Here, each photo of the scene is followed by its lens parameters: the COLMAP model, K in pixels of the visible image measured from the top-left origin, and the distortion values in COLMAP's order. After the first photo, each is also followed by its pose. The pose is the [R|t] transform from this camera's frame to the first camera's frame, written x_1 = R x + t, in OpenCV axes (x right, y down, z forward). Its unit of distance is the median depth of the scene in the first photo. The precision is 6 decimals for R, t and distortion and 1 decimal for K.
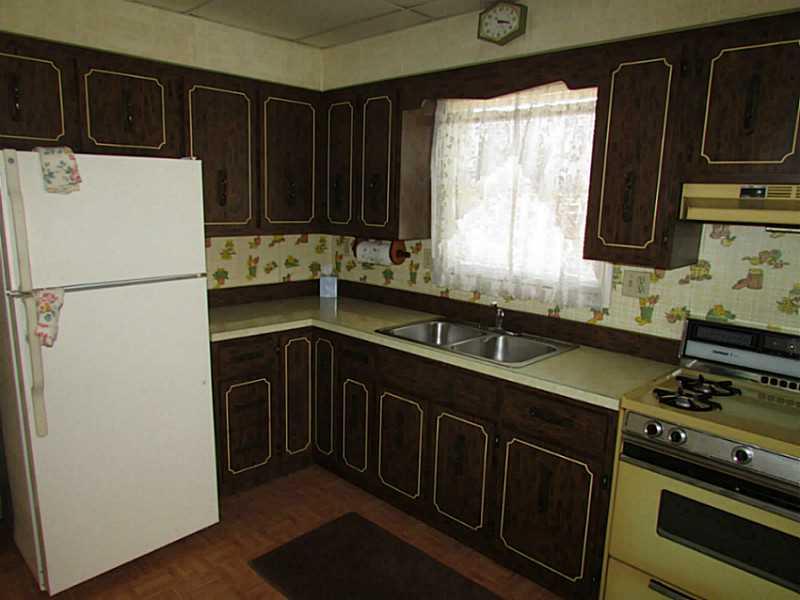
lens RADIAL K [[542.4, 0, 400.8], [0, 542.4, 286.5], [0, 0, 1]] dist [-0.001143, -0.000081]
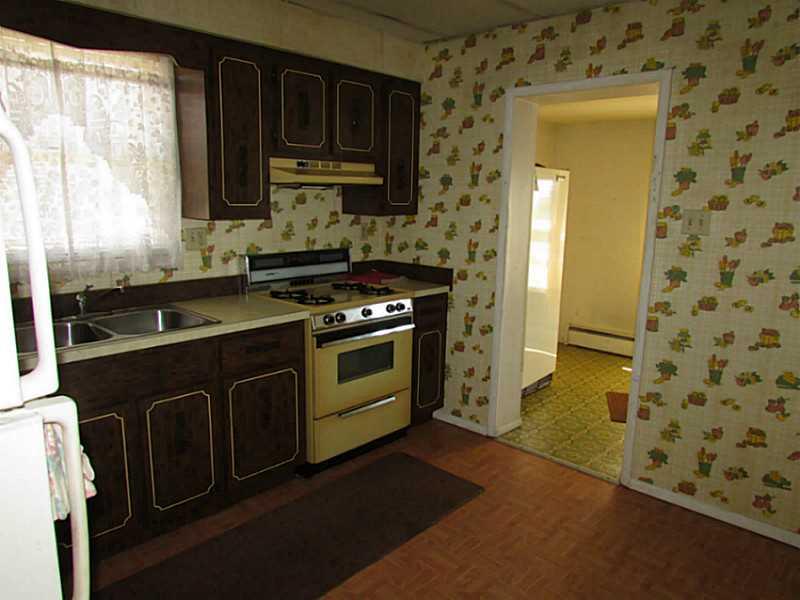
lens RADIAL K [[579.9, 0, 395.6], [0, 579.9, 294.6], [0, 0, 1]] dist [-0.007942, -0.002624]
pose [[0.038447, -0.222889, 0.974085, -0.908422], [0.136170, 0.966882, 0.215866, -0.112695], [-0.989939, 0.124341, 0.067525, 0.556638]]
